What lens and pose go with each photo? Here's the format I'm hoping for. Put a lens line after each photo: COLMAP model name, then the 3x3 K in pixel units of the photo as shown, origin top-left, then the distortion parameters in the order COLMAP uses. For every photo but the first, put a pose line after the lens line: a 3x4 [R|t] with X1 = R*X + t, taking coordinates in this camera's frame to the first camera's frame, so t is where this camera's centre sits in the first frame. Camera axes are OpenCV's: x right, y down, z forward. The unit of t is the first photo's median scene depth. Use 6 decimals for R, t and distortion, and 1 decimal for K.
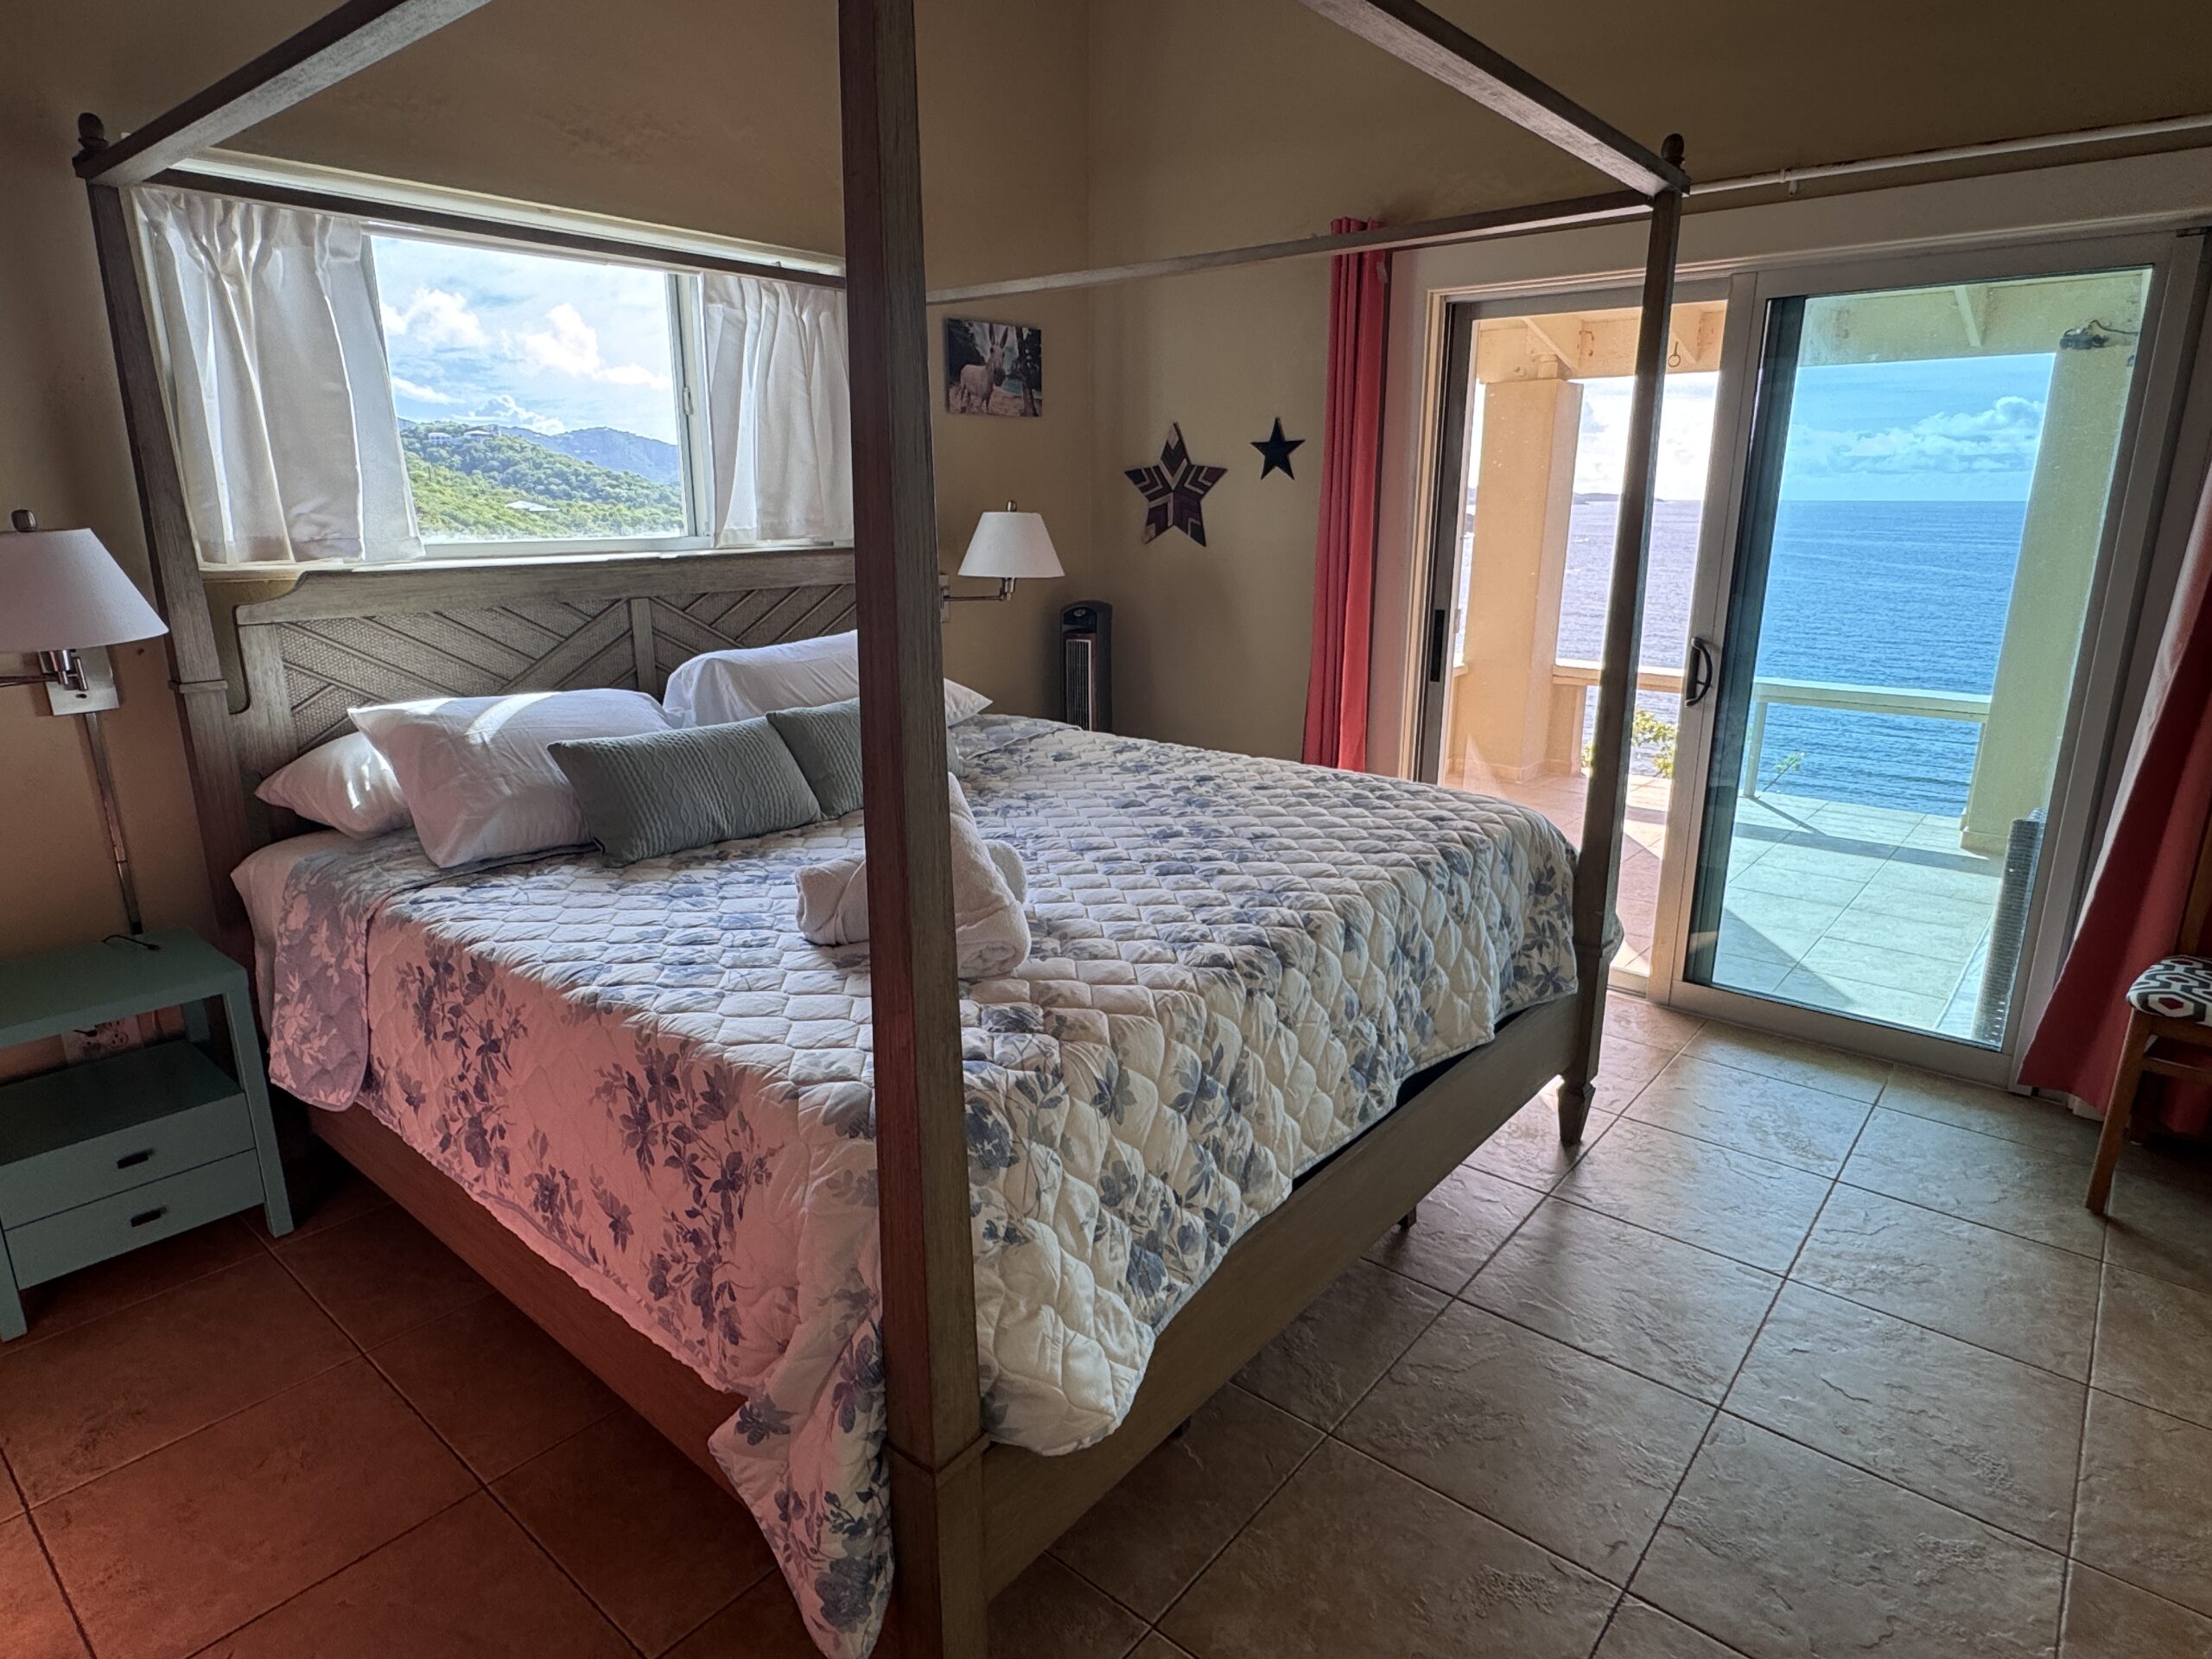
lens RADIAL K [[1248.3, 0, 1099.3], [0, 1248.3, 836.8], [0, 0, 1]] dist [0.000452, 0.000822]
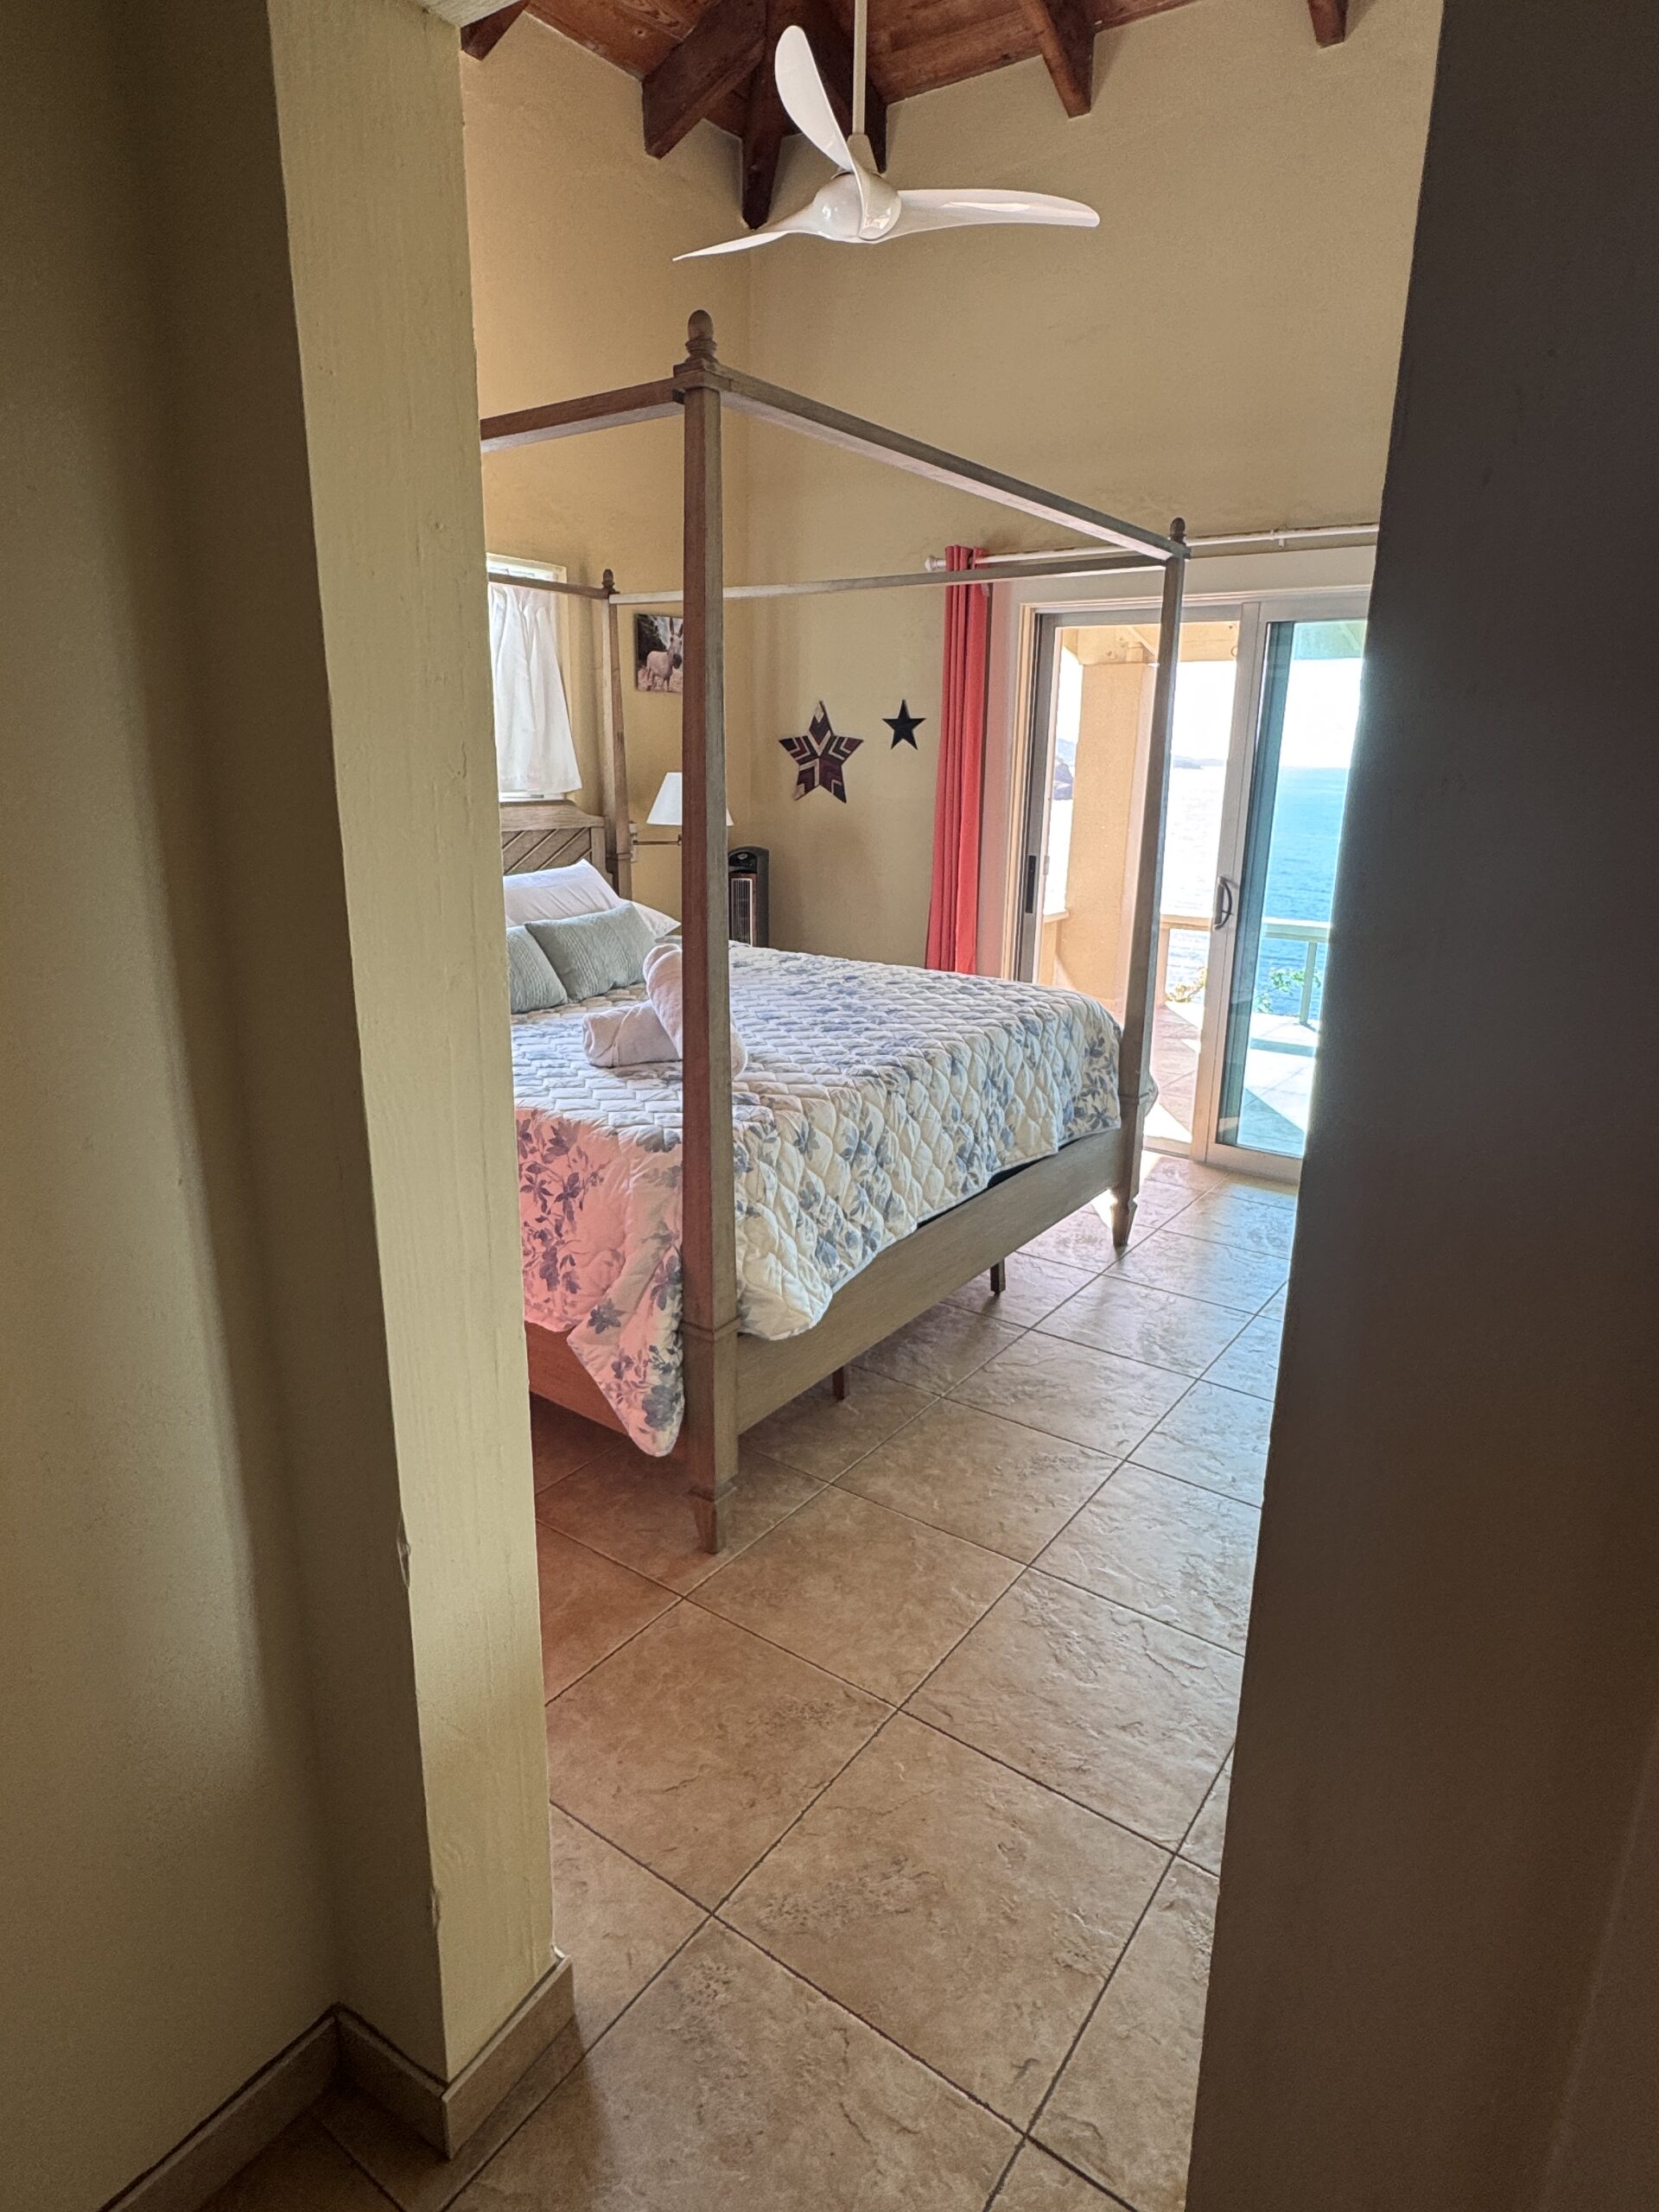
lens RADIAL K [[1248.3, 0, 825.3], [0, 1248.3, 1107.9], [0, 0, 1]] dist [0.000452, 0.000822]
pose [[0.996867, -0.005660, 0.078887, -0.060181], [0.004857, 0.999934, 0.010375, 0.097259], [-0.078941, -0.009959, 0.996830, -0.402482]]
